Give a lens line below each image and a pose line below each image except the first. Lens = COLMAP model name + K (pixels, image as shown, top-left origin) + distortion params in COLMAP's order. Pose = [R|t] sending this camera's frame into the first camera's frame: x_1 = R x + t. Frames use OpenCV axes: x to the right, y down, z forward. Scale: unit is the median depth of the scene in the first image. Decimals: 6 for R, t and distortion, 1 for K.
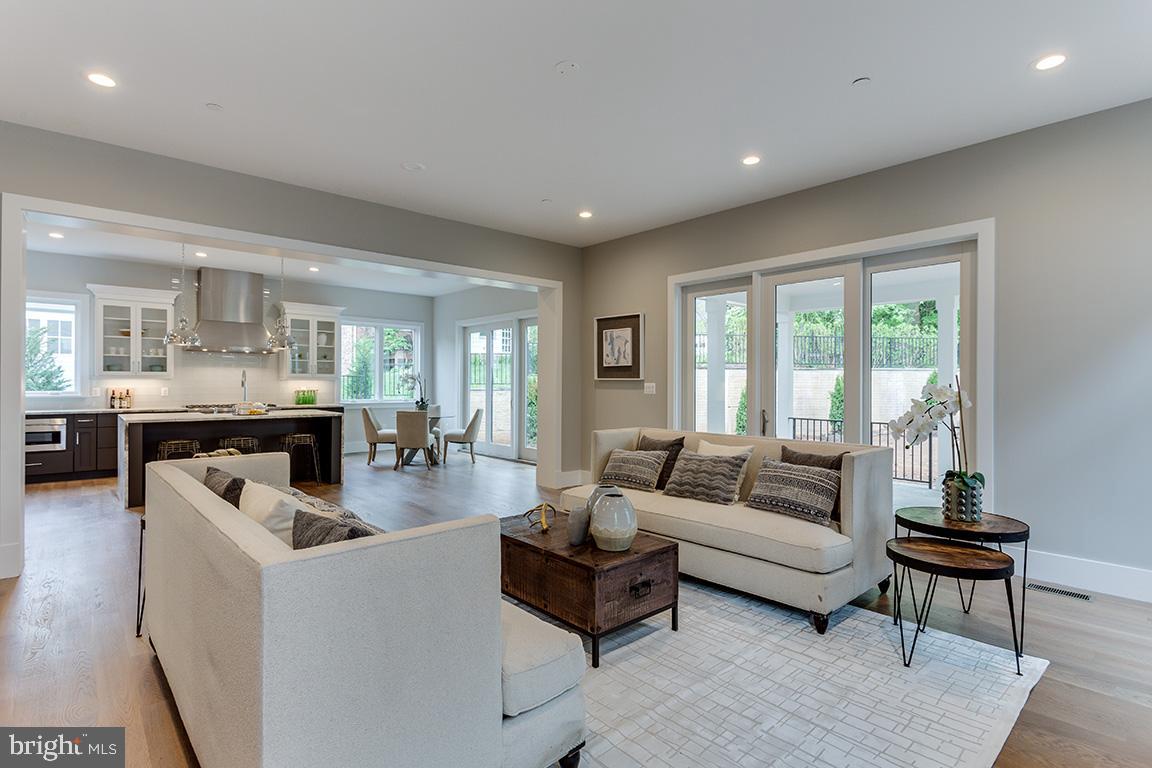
lens RADIAL K [[575.9, 0, 576.1], [0, 575.9, 387.3], [0, 0, 1]] dist [0.020266, -0.000057]
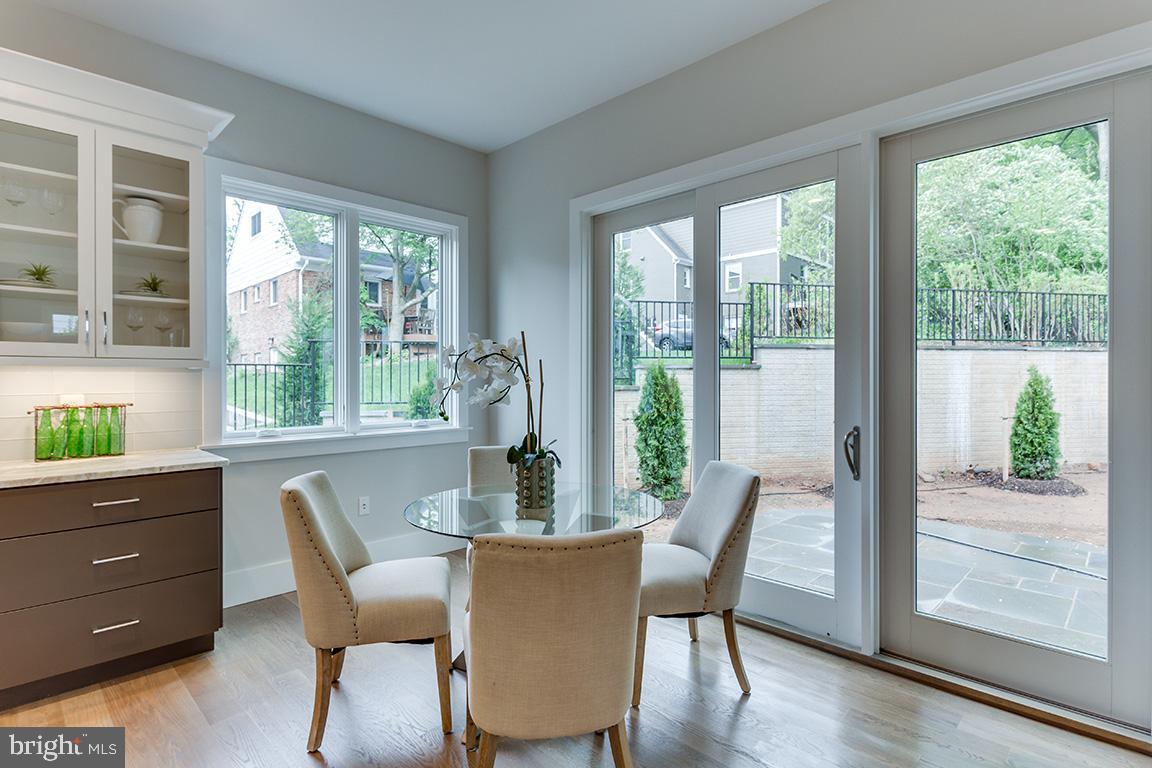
lens RADIAL K [[575.9, 0, 577.4], [0, 575.9, 383.8], [0, 0, 1]] dist [0.020266, -0.000057]
pose [[0.997790, -0.006105, 0.066168, -0.245835], [0.005927, 0.999978, 0.002880, -0.003998], [-0.066185, -0.002482, 0.997804, 0.699507]]
